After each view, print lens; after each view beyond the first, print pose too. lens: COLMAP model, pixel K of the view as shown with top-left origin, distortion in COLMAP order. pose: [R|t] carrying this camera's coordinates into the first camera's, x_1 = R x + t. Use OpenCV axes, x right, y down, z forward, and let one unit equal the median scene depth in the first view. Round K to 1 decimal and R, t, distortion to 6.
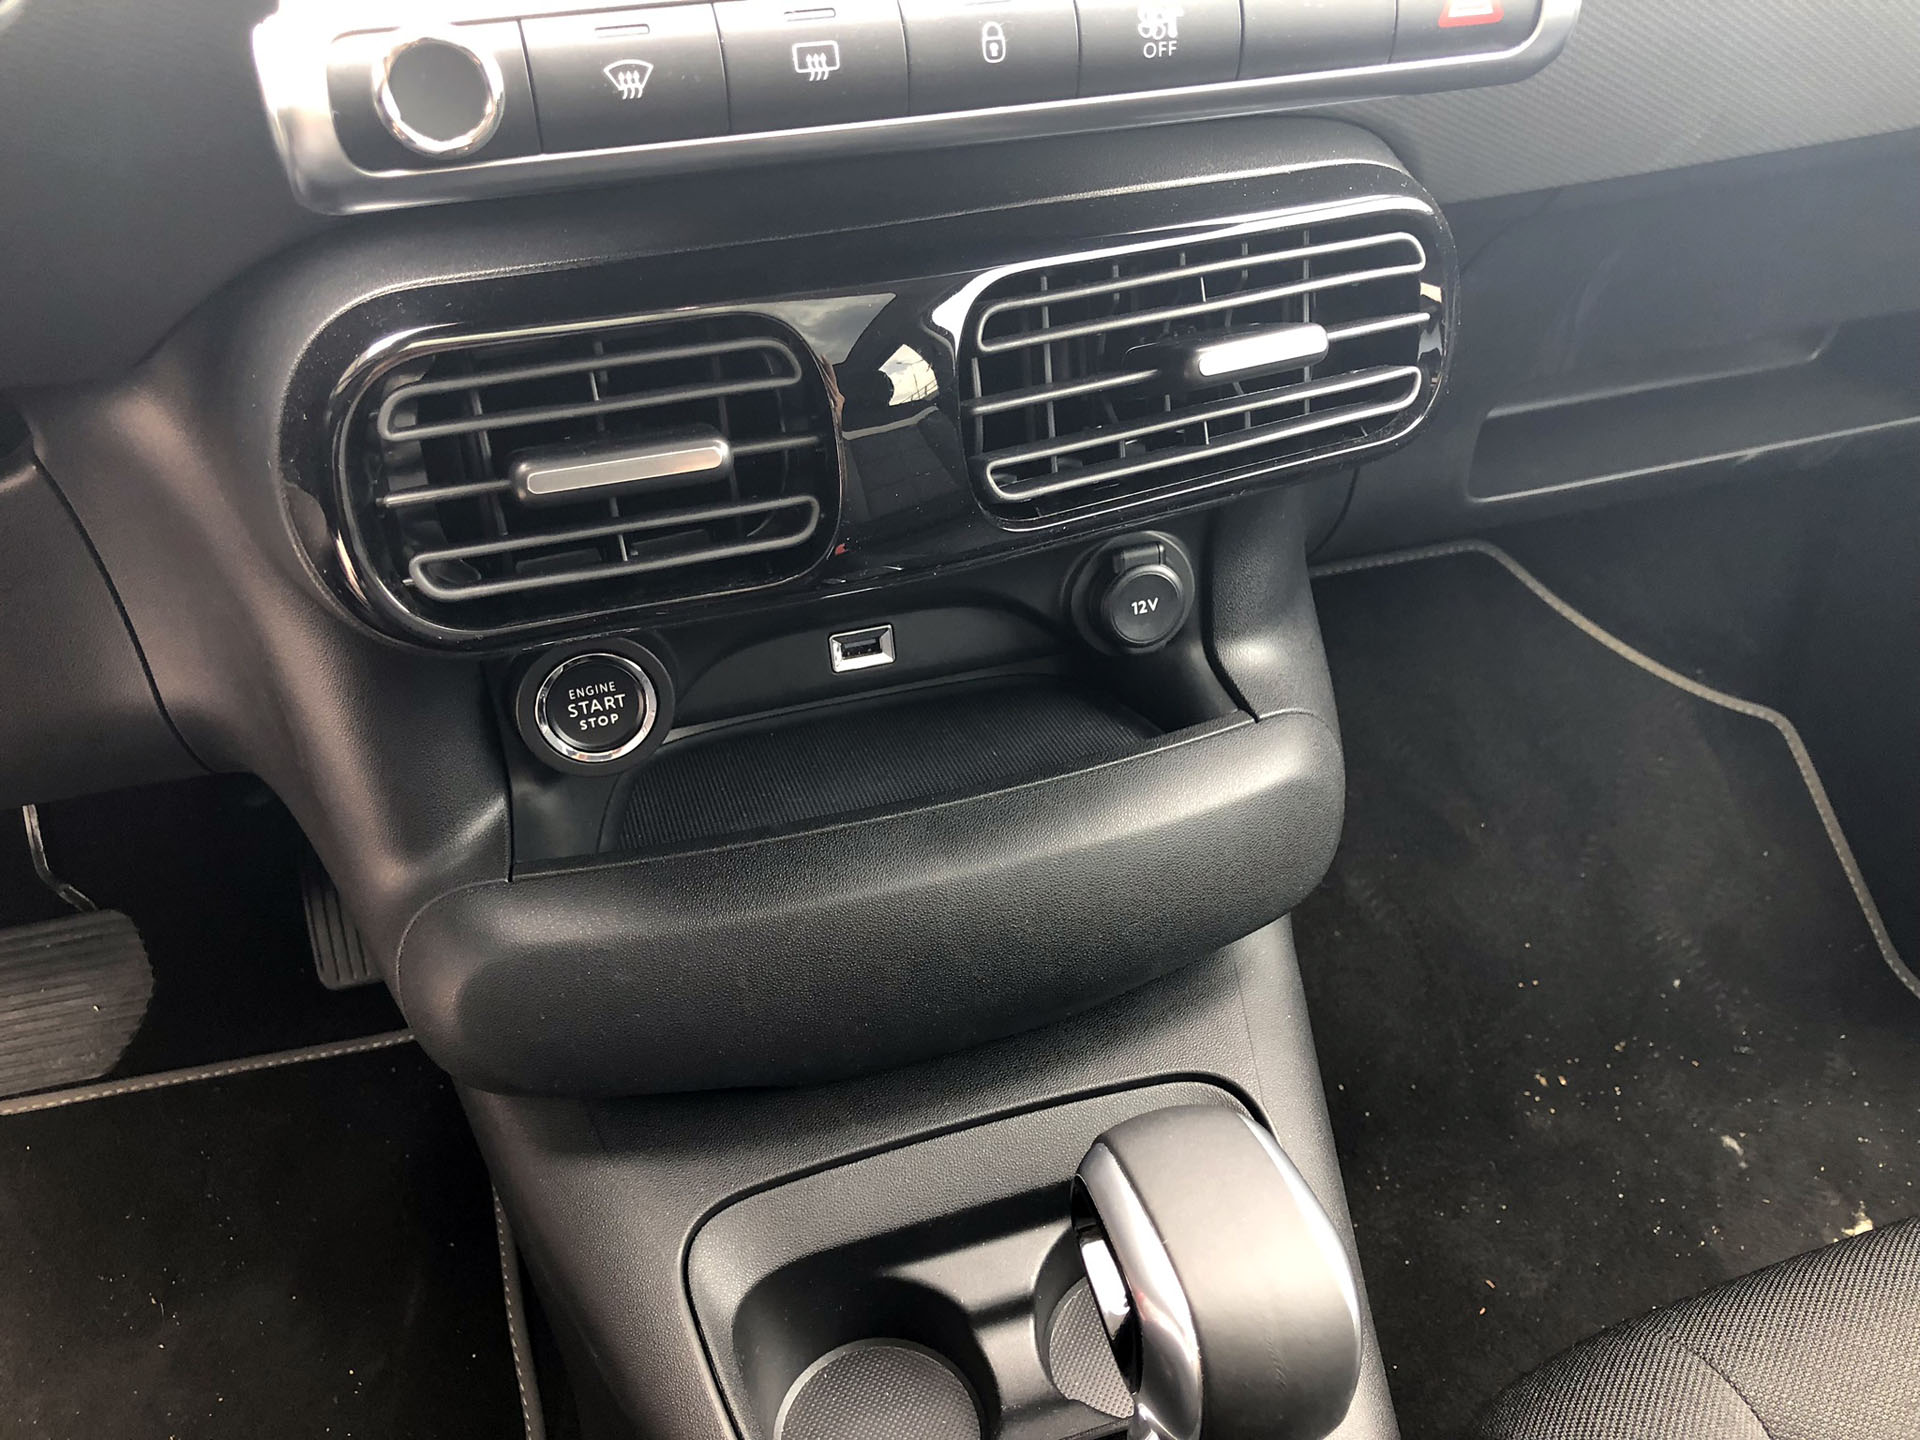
lens RADIAL K [[1652.7, 0, 967.2], [0, 1652.7, 702.6], [0, 0, 1]] dist [-0.002450, 0.014789]
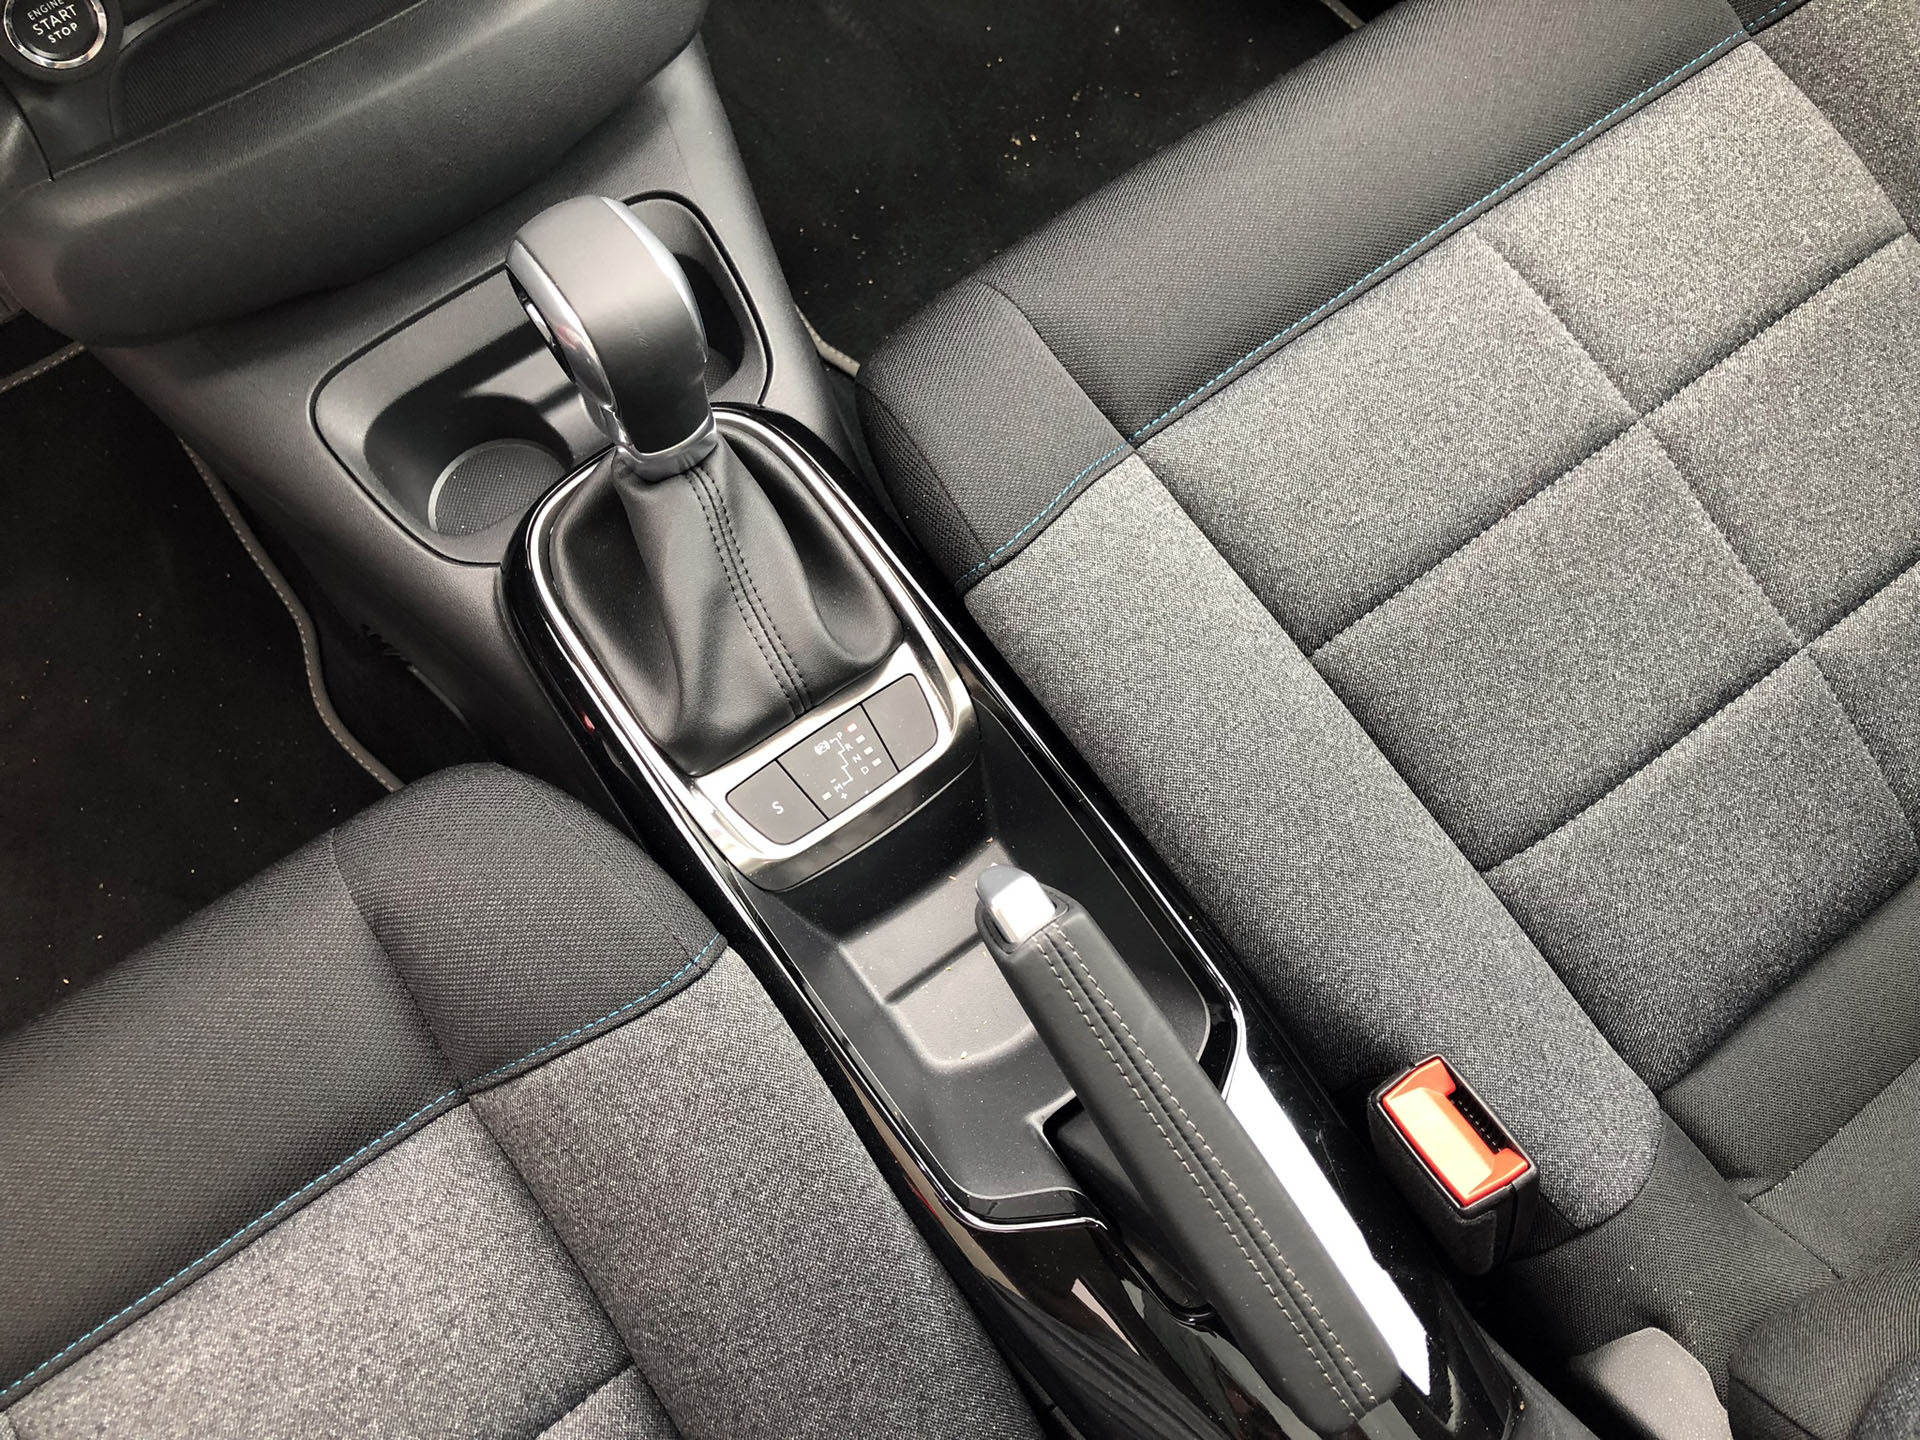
lens RADIAL K [[1652.7, 0, 967.2], [0, 1652.7, 702.6], [0, 0, 1]] dist [-0.002450, 0.014789]
pose [[0.951837, -0.294504, 0.085289, 0.174463], [0.223175, 0.856228, 0.465903, 0.014408], [-0.210237, -0.424430, 0.880716, -0.470002]]
